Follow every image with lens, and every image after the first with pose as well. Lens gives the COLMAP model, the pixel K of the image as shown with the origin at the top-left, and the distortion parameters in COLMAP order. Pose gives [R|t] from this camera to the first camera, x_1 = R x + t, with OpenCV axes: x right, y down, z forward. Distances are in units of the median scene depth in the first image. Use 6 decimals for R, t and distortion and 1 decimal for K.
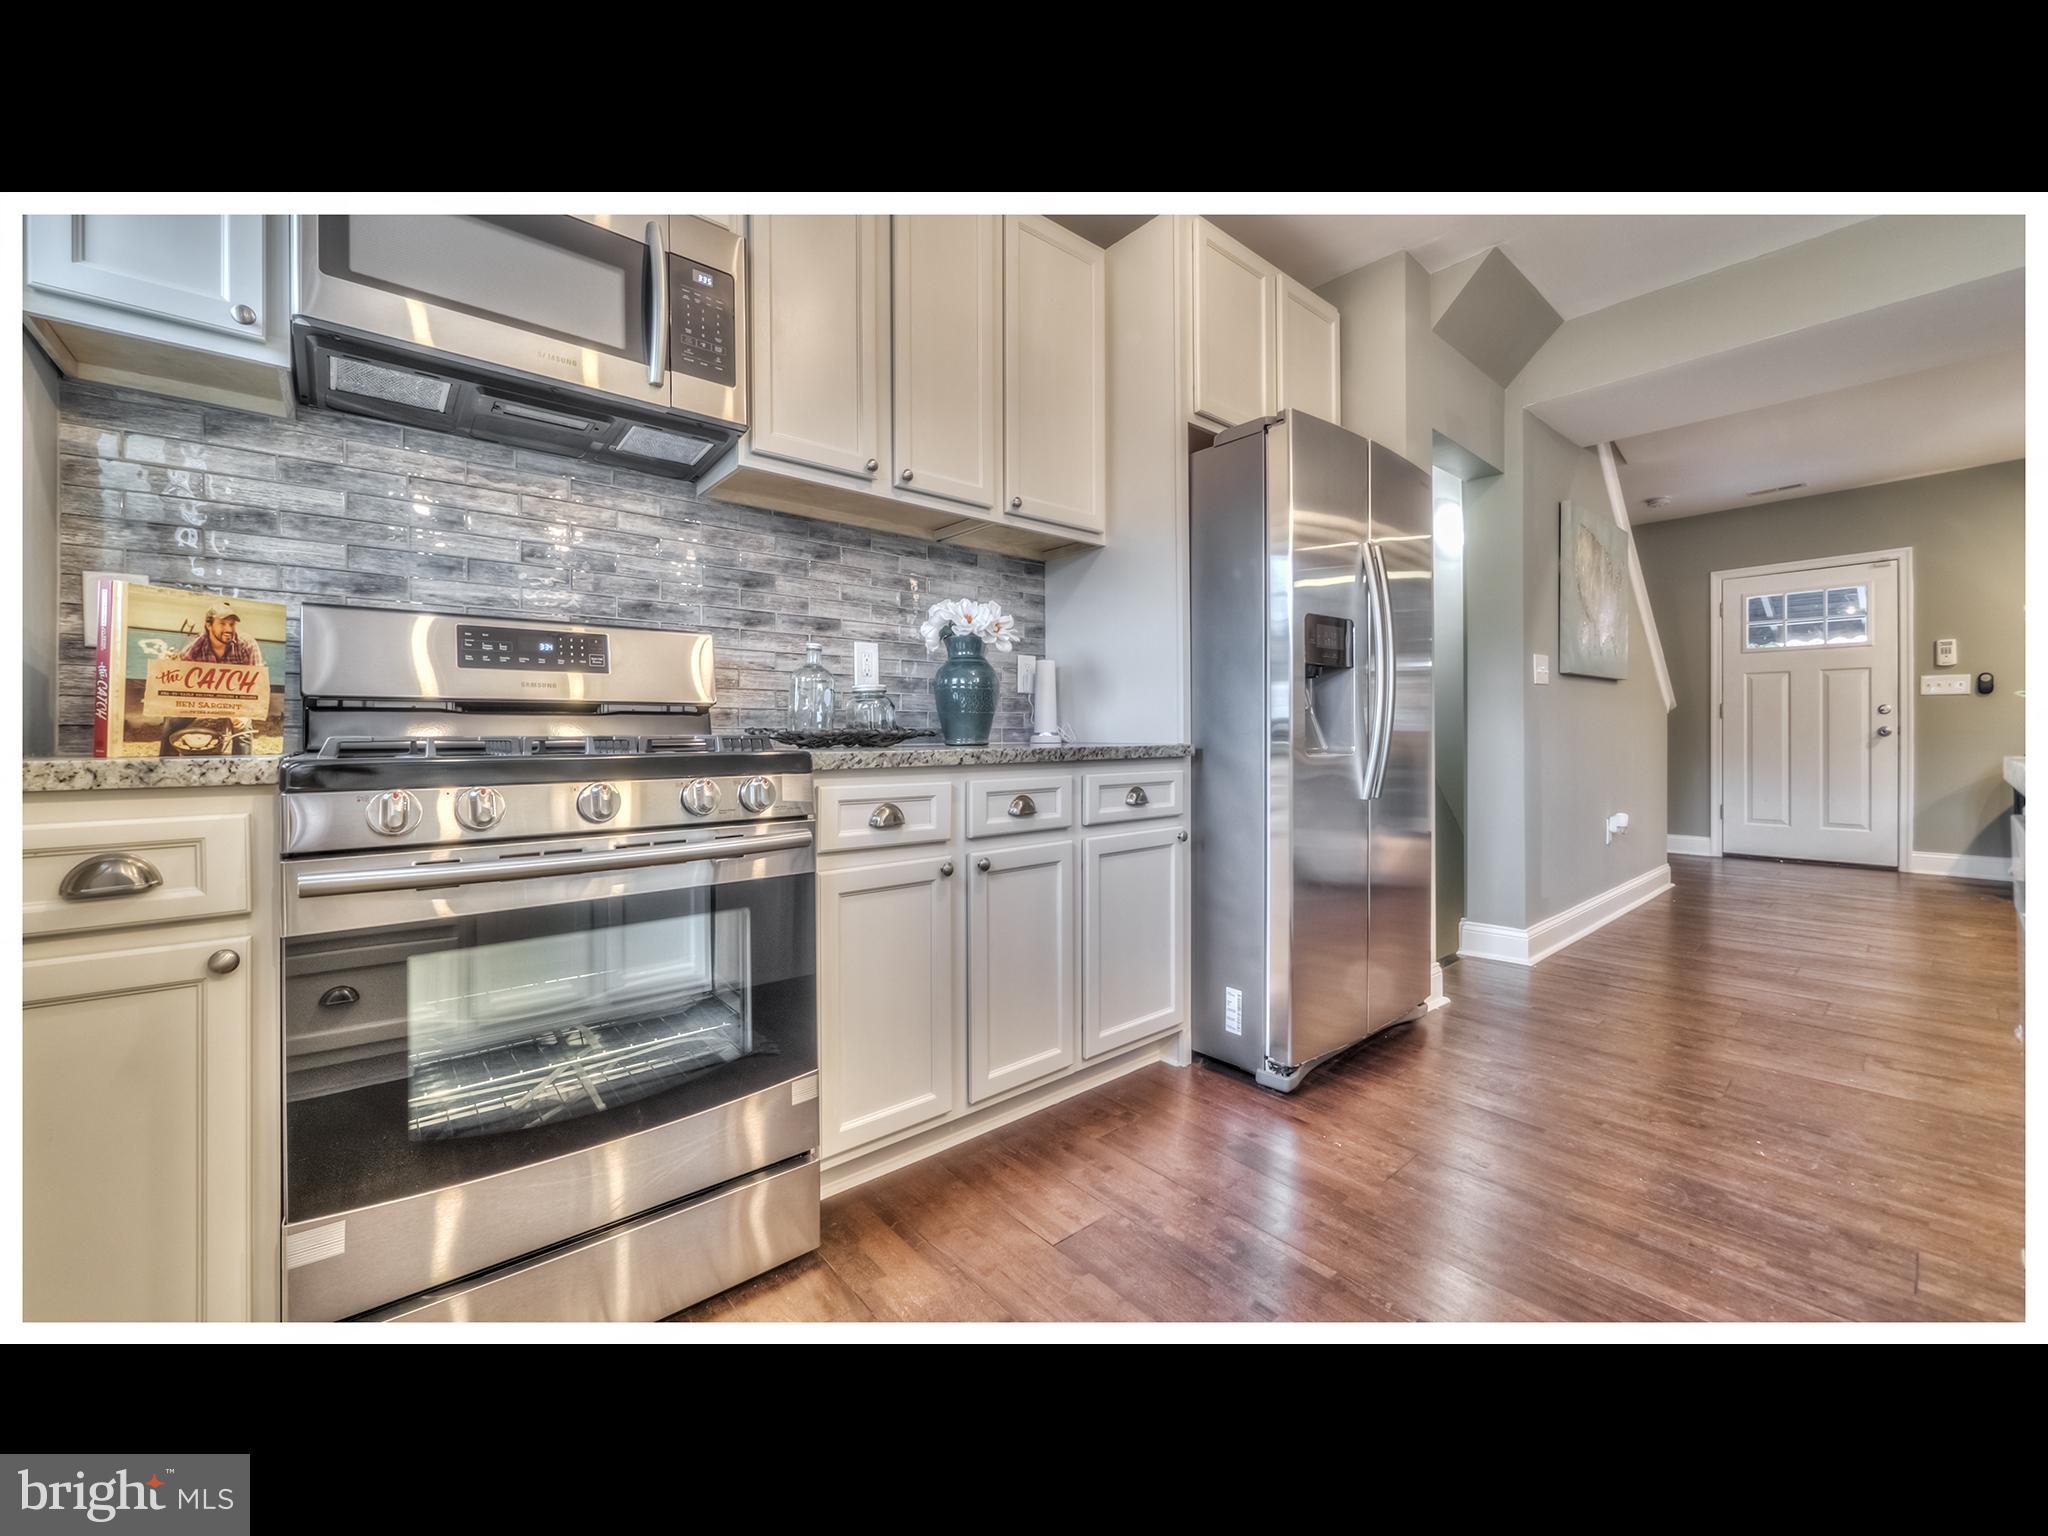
lens RADIAL K [[797.3, 0, 1019.3], [0, 797.3, 735.0], [0, 0, 1]] dist [-0.002709, -0.000091]
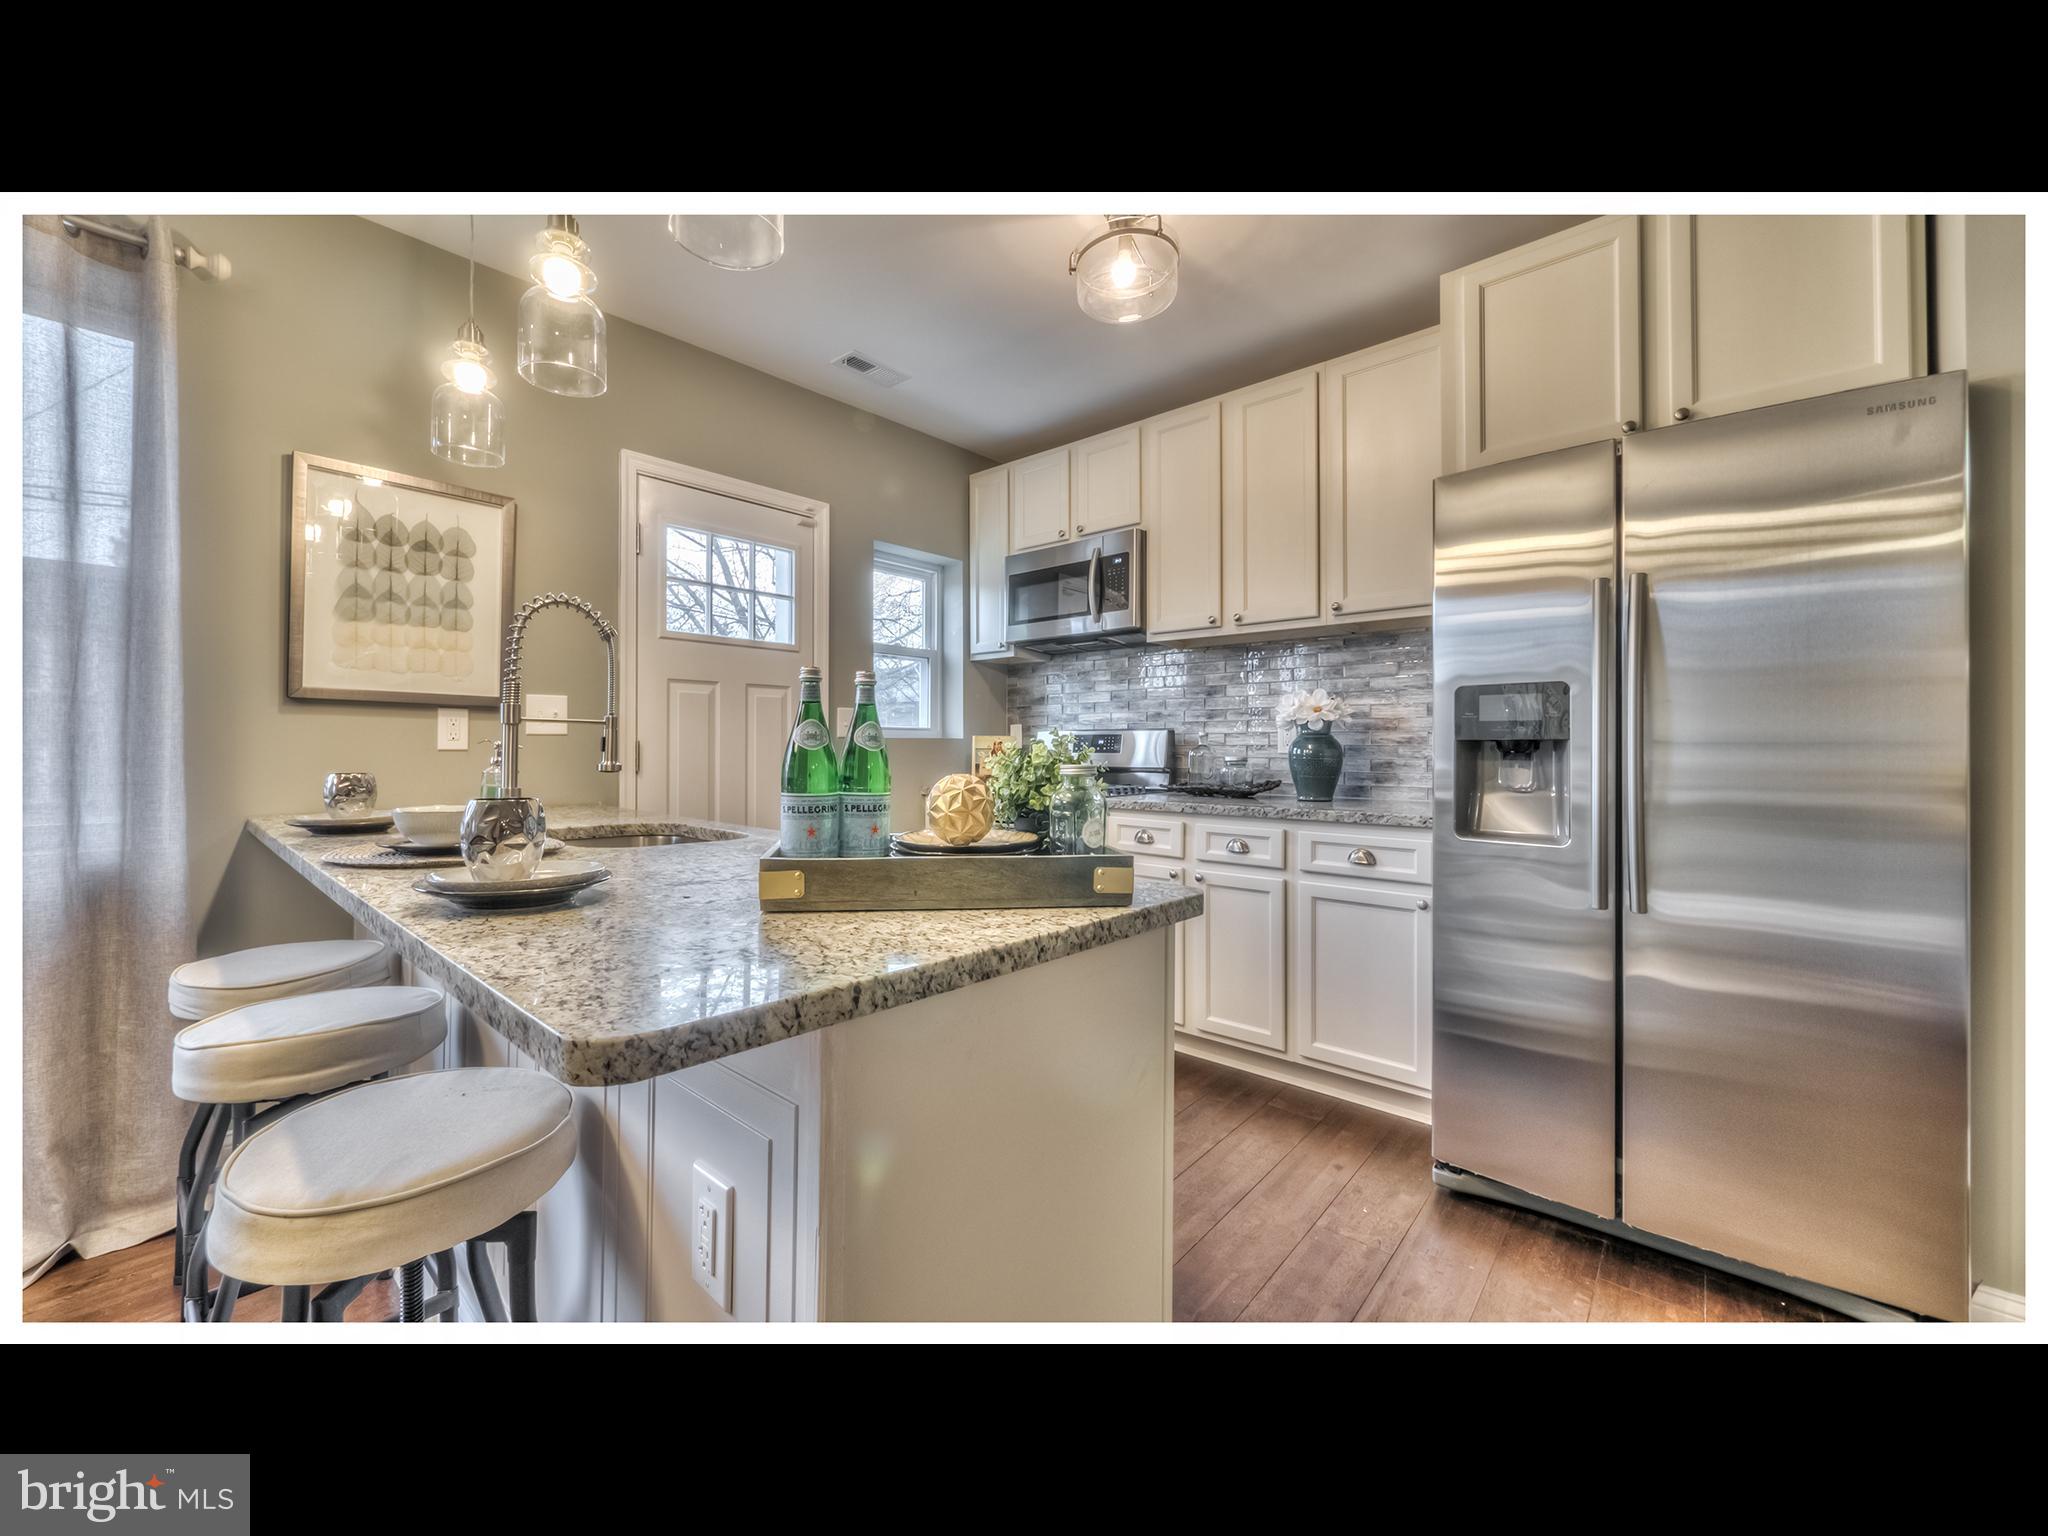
lens RADIAL K [[797.3, 0, 999.2], [0, 797.3, 741.1], [0, 0, 1]] dist [-0.002709, -0.000091]
pose [[0.126152, -0.001270, -0.992010, 1.476503], [-0.001058, 0.999998, -0.001415, -0.104392], [0.992010, 0.001228, 0.126151, 0.421790]]
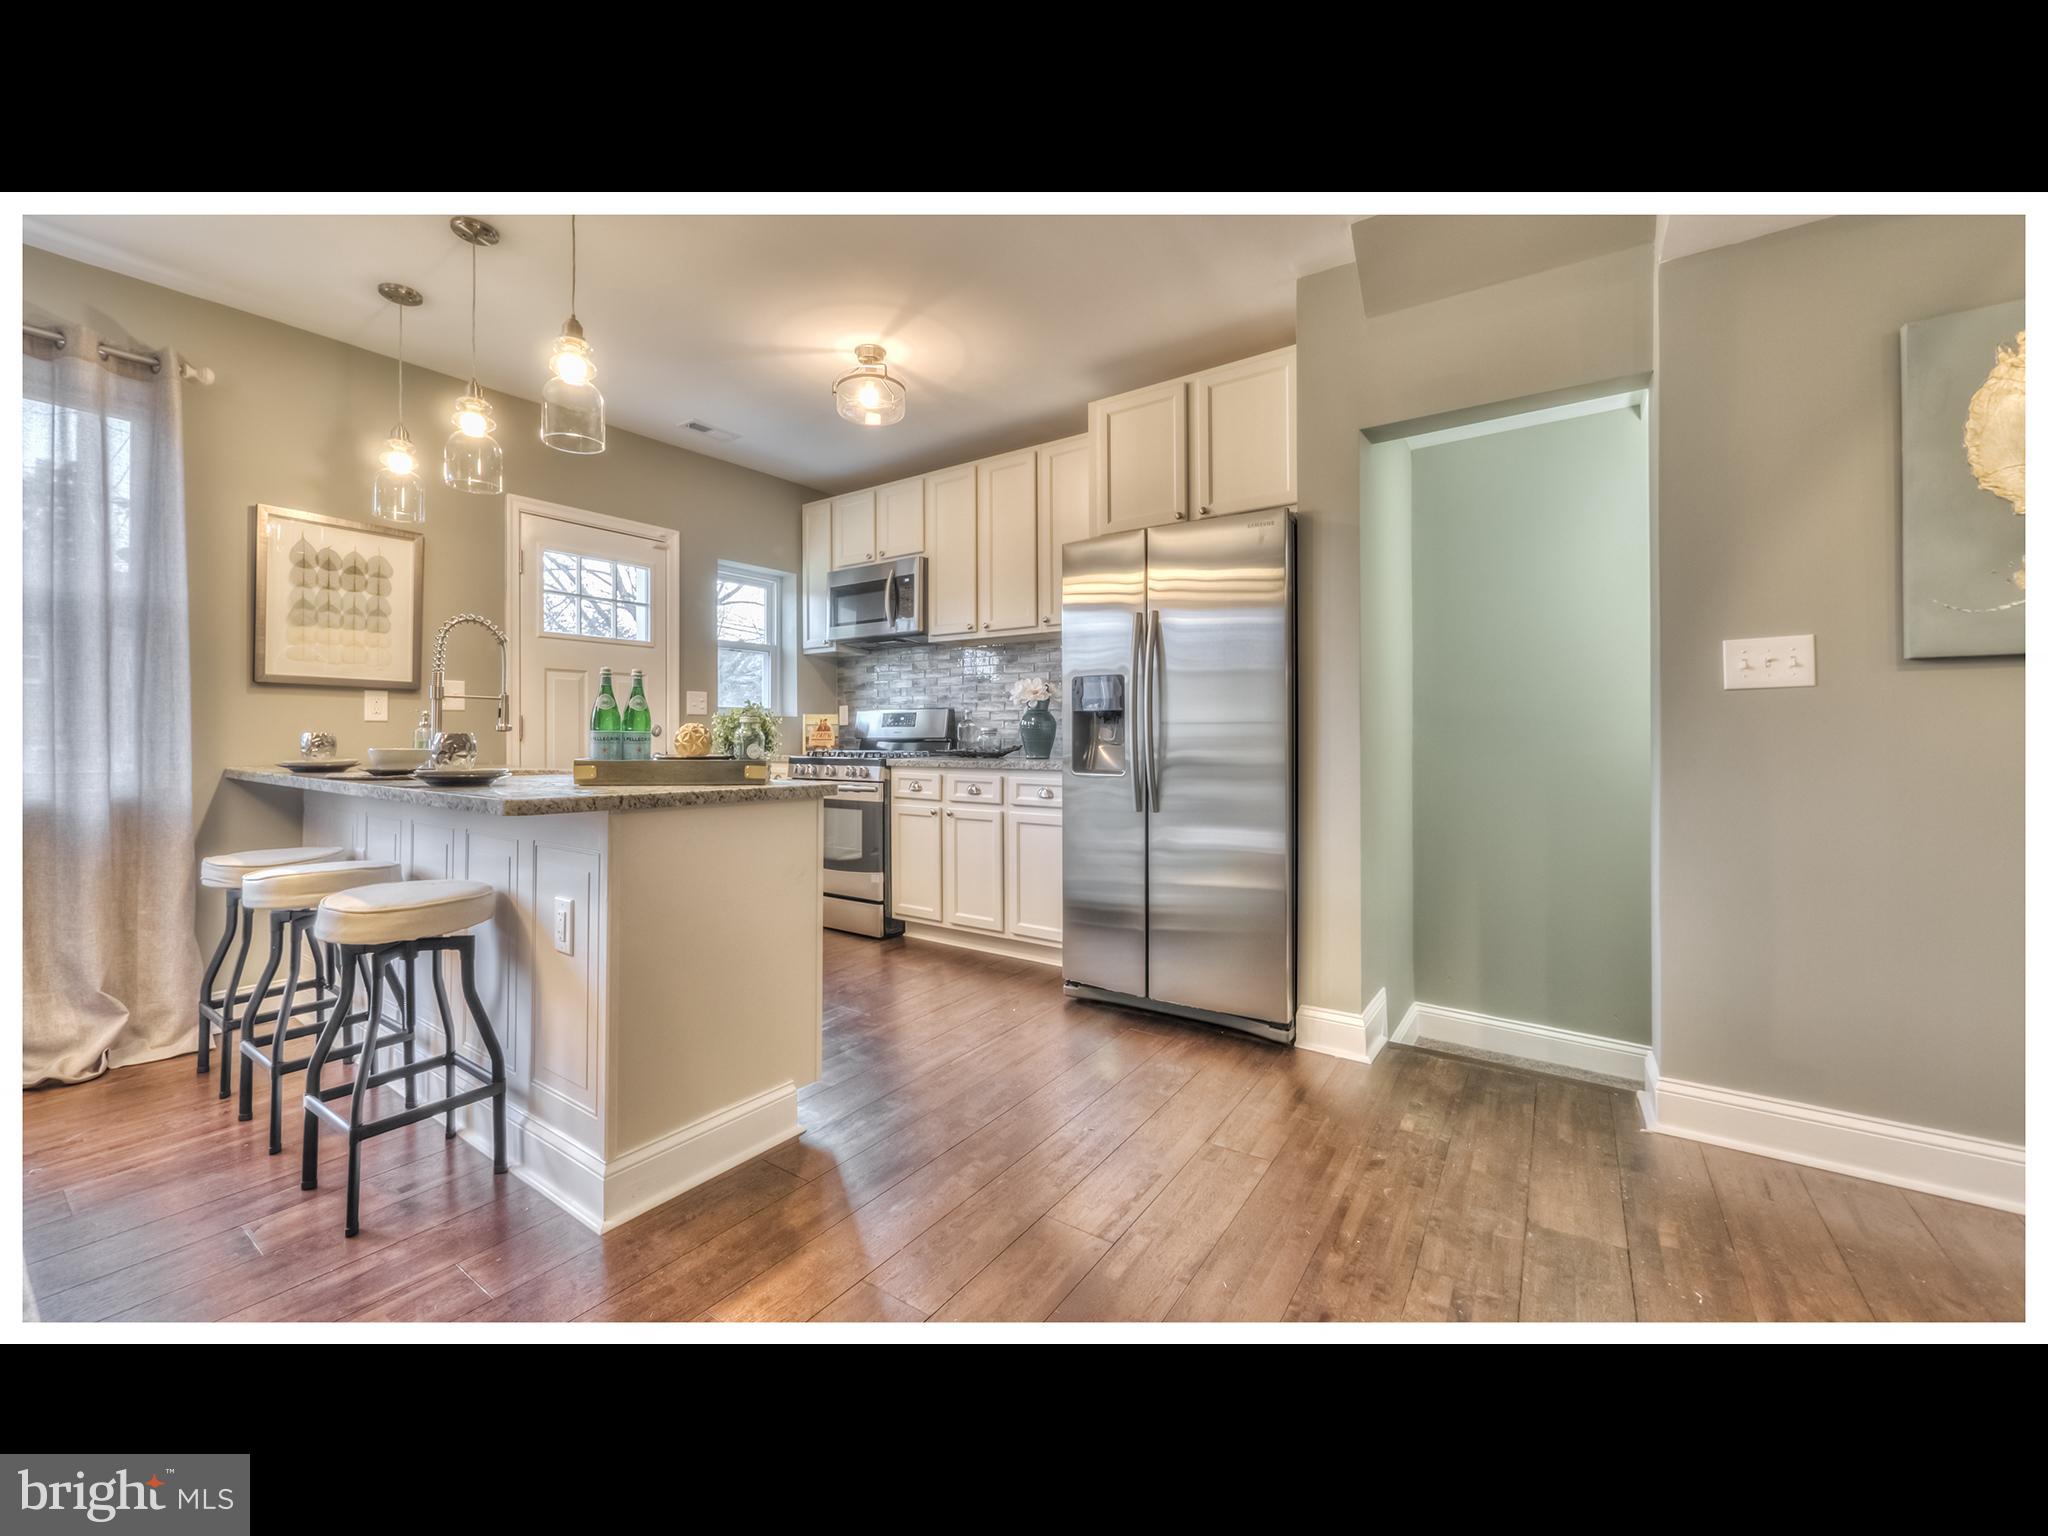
lens RADIAL K [[797.3, 0, 995.8], [0, 797.3, 731.7], [0, 0, 1]] dist [-0.002709, -0.000091]
pose [[0.240634, 0.001556, -0.970615, 2.125831], [0.002696, 0.999994, 0.002271, -0.066206], [0.970612, -0.003163, 0.240628, 0.609590]]
